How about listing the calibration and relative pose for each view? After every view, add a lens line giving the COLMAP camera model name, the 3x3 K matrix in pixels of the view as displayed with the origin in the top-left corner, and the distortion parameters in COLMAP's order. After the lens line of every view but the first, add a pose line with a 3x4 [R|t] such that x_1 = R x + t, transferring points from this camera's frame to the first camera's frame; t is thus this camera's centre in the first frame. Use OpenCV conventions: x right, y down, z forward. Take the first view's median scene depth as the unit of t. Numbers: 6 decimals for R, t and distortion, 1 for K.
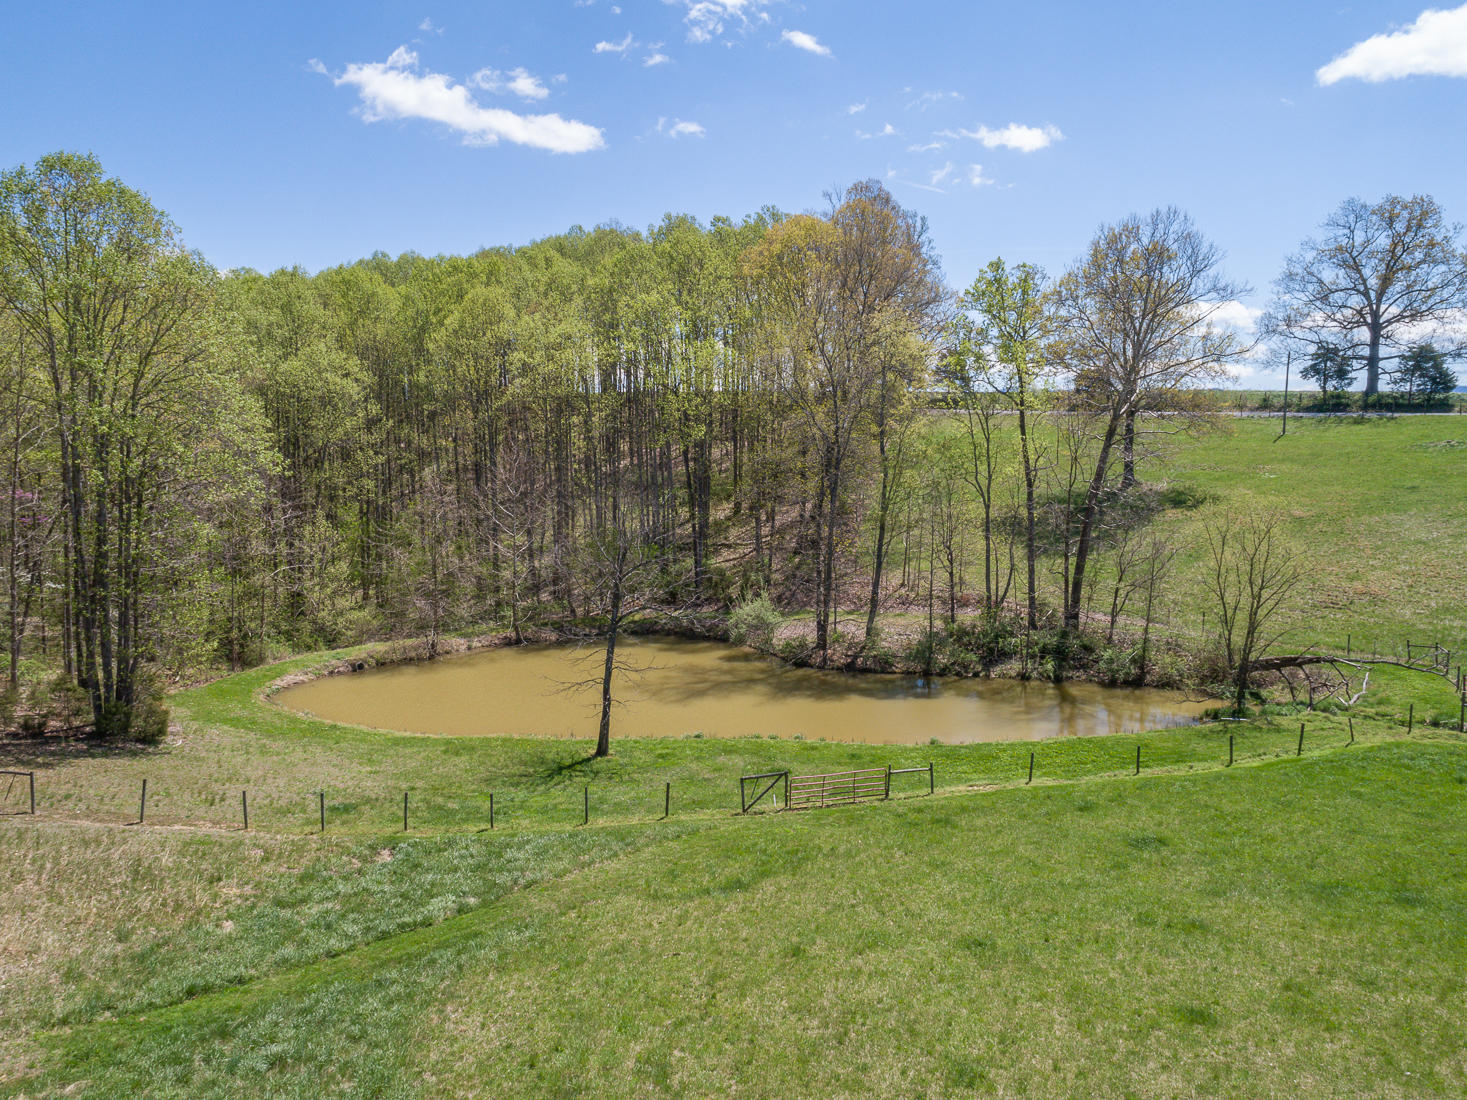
lens RADIAL K [[1109.0, 0, 733.5], [0, 1109.0, 550.0], [0, 0, 1]] dist [0.007186, -0.009564]
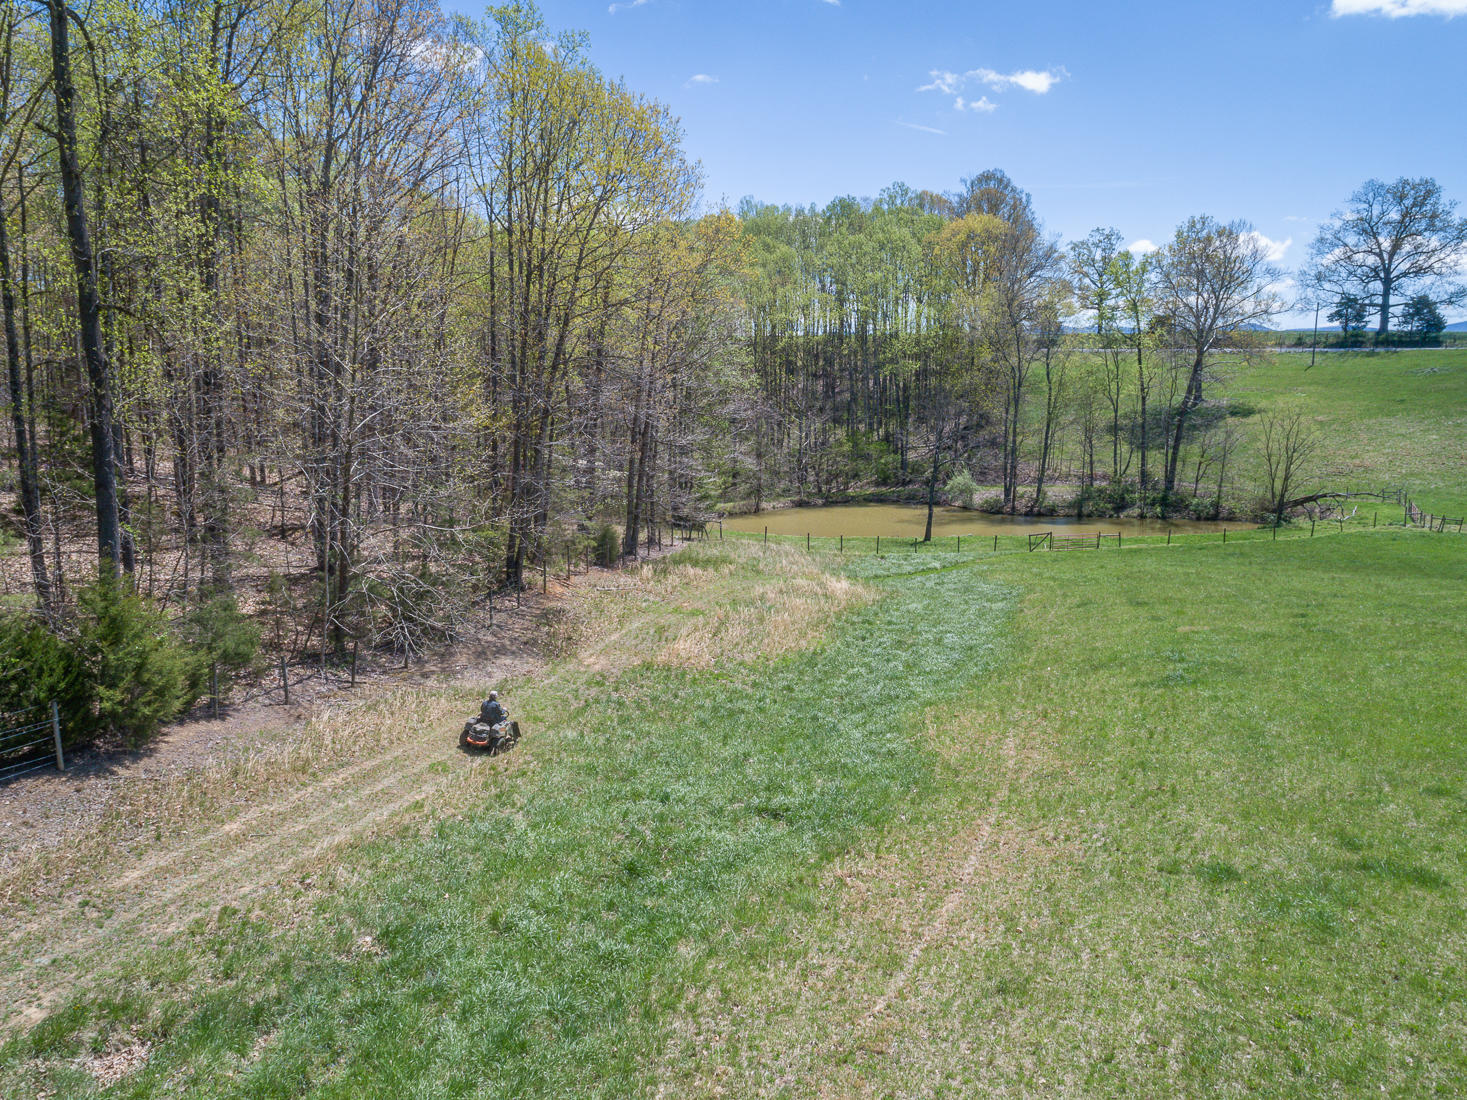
lens RADIAL K [[1107.5, 0, 735.9], [0, 1107.5, 557.3], [0, 0, 1]] dist [0.001382, 0.003667]
pose [[0.999747, -0.004365, -0.022080, -0.167550], [0.005676, 0.998201, 0.059688, 0.042917], [0.021780, -0.059798, 0.997973, -0.354939]]
